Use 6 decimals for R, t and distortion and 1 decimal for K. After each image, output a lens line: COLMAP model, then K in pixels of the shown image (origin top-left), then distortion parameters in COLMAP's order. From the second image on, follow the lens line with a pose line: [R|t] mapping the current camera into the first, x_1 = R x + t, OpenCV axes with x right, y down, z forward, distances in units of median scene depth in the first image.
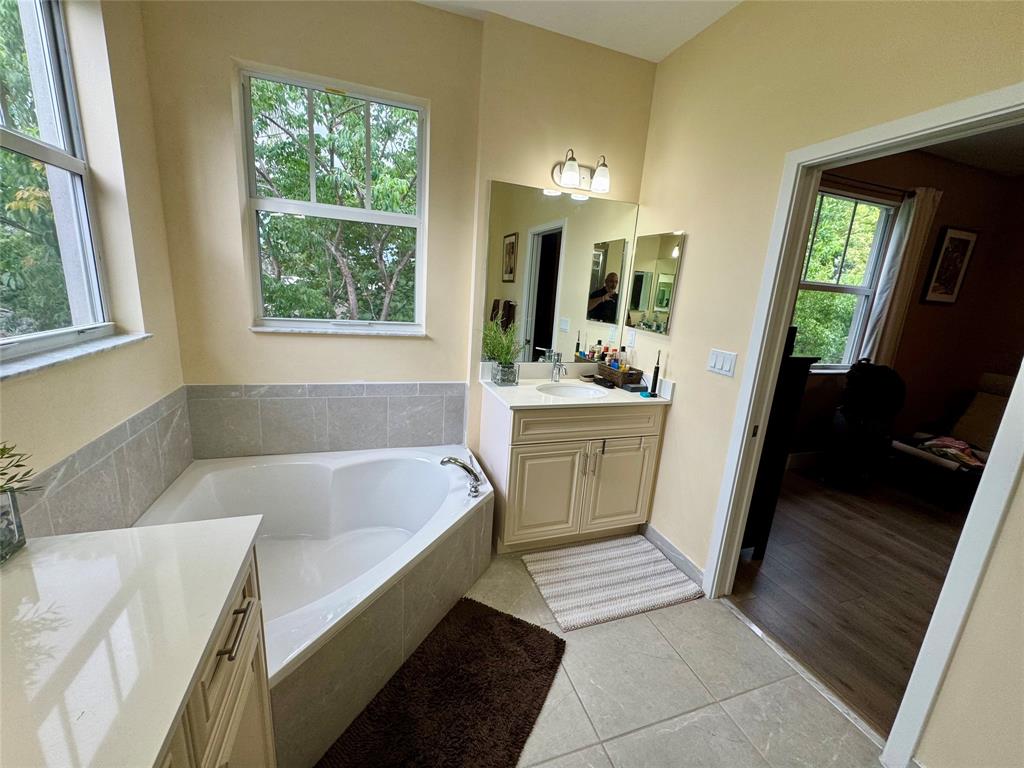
lens RADIAL K [[409.8, 0, 514.4], [0, 409.8, 383.1], [0, 0, 1]] dist [-0.001713, -0.000386]
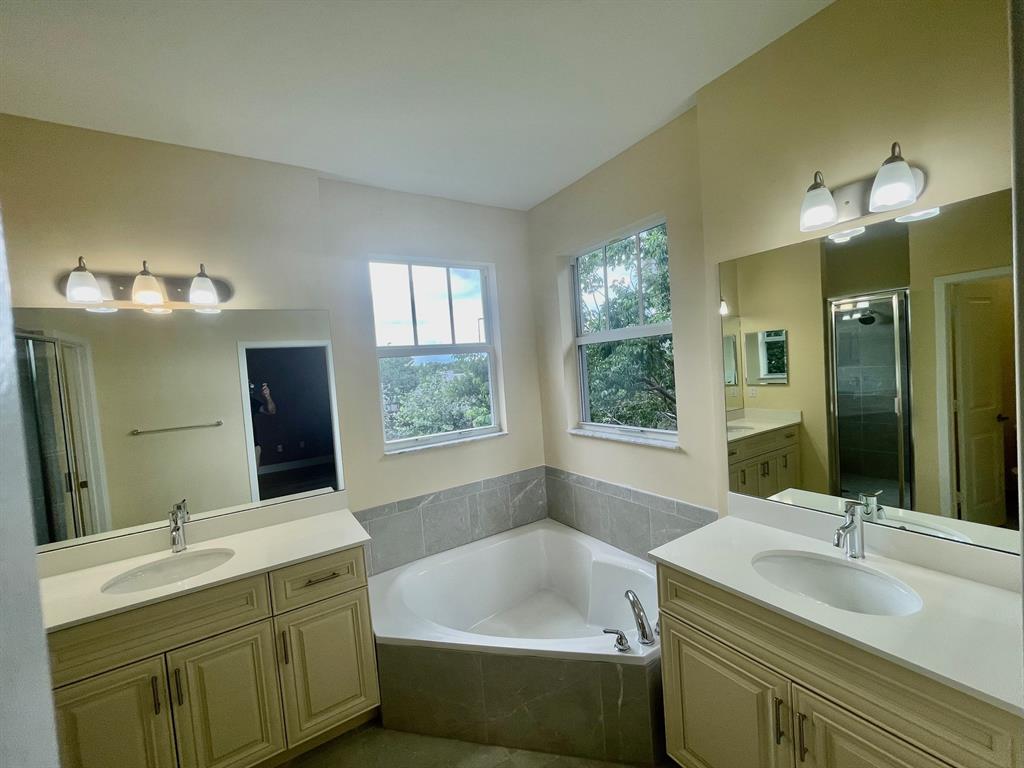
lens RADIAL K [[413.5, 0, 516.5], [0, 413.5, 386.2], [0, 0, 1]] dist [-0.003220, -0.000311]
pose [[0.240303, -0.040904, -0.969836, 0.633918], [-0.138980, 0.987368, -0.076079, -0.145455], [0.960697, 0.153070, 0.231583, 0.477978]]
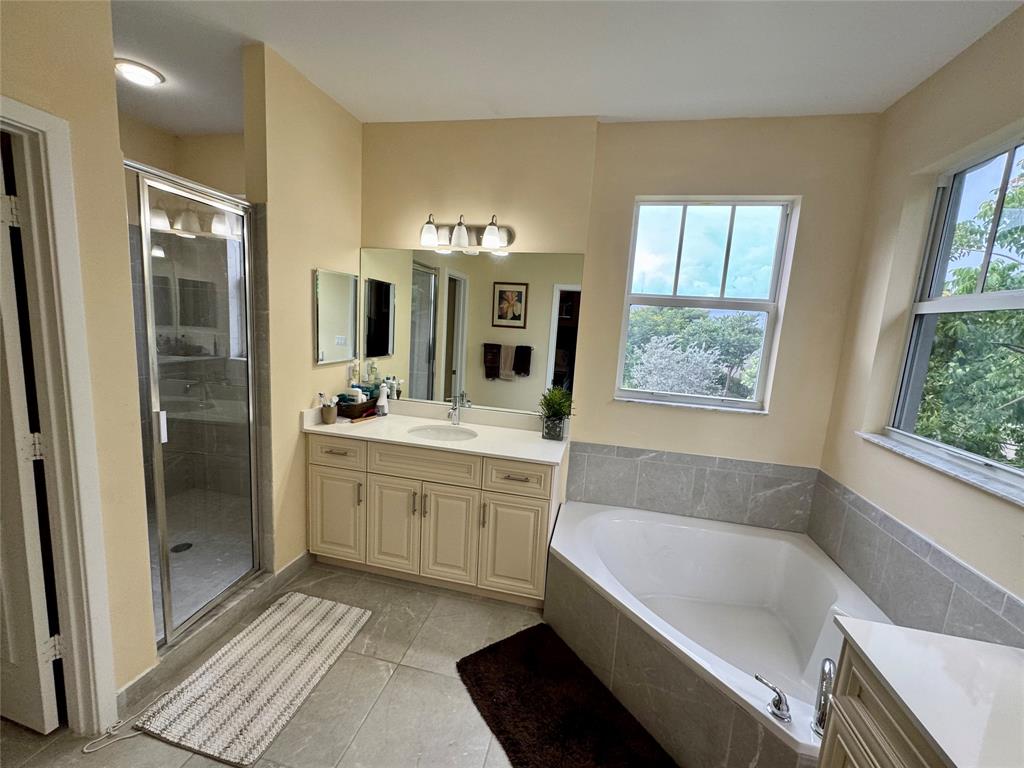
lens RADIAL K [[409.8, 0, 513.5], [0, 409.8, 385.1], [0, 0, 1]] dist [-0.001713, -0.000386]
pose [[-0.506471, 0.030479, -0.861718, 0.585729], [-0.296902, 0.932097, 0.207471, -0.189382], [0.809528, 0.360924, -0.463032, 0.718985]]
